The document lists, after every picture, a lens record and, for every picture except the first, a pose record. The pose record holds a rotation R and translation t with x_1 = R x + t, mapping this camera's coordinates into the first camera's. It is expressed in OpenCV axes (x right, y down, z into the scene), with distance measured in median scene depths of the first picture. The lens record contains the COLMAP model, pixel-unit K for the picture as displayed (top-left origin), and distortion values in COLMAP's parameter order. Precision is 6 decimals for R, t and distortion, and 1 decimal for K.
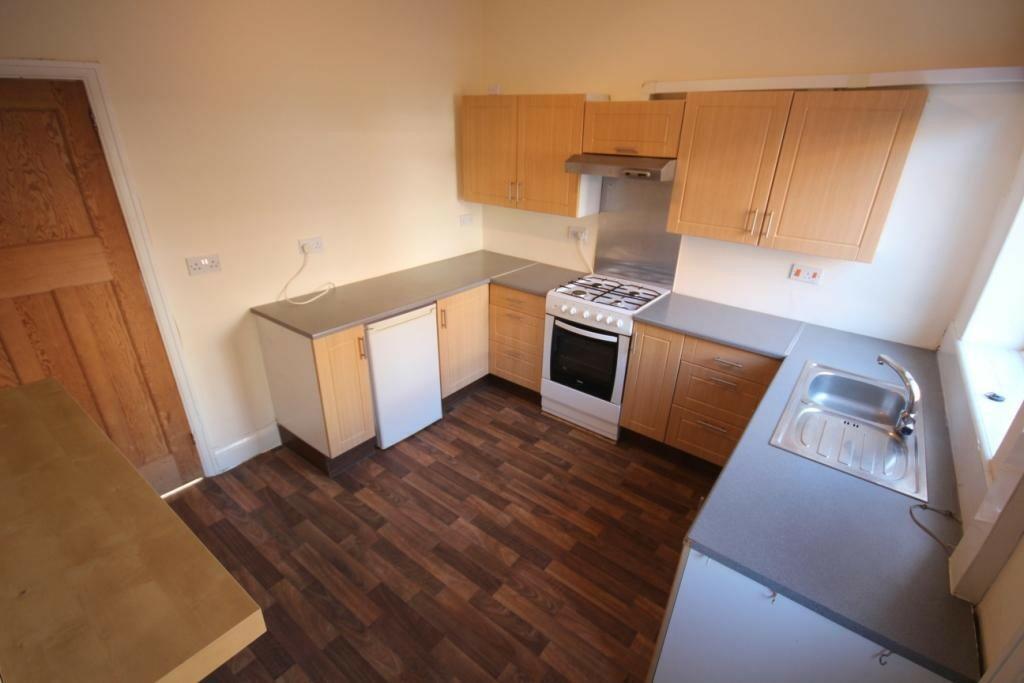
lens RADIAL K [[469.0, 0, 513.7], [0, 469.0, 337.0], [0, 0, 1]] dist [-0.022610, 0.000046]
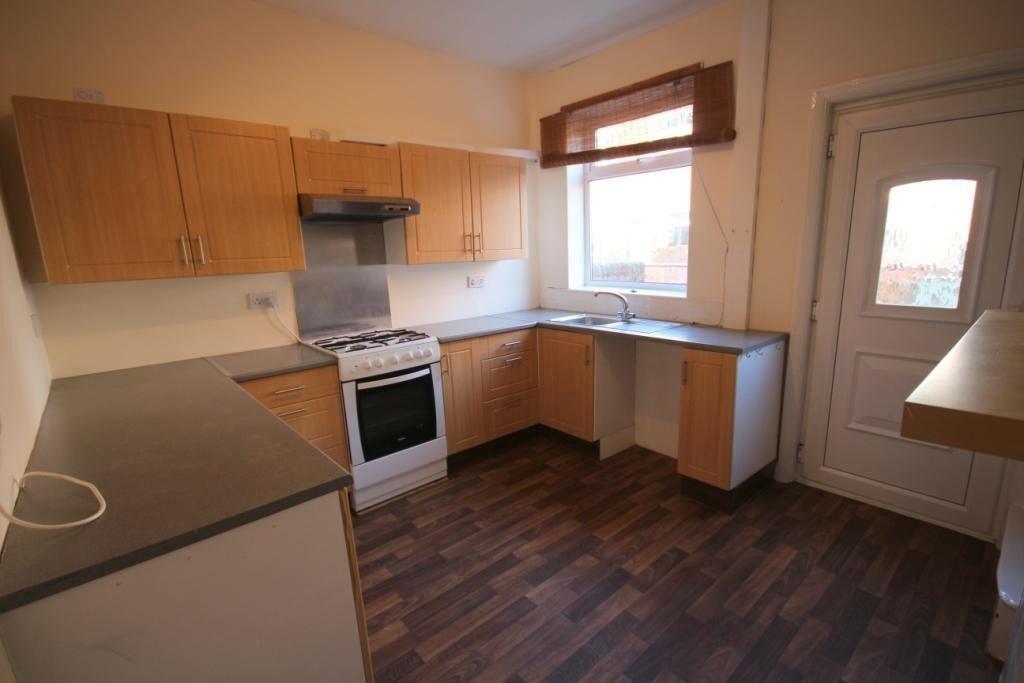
lens RADIAL K [[480.4, 0, 512.0], [0, 480.4, 341.5], [0, 0, 1]] dist [-0.023701, -0.000003]
pose [[0.190415, -0.218820, 0.957006, -0.770540], [0.427099, 0.896215, 0.119941, -0.105413], [-0.883928, 0.385897, 0.264110, 0.611617]]
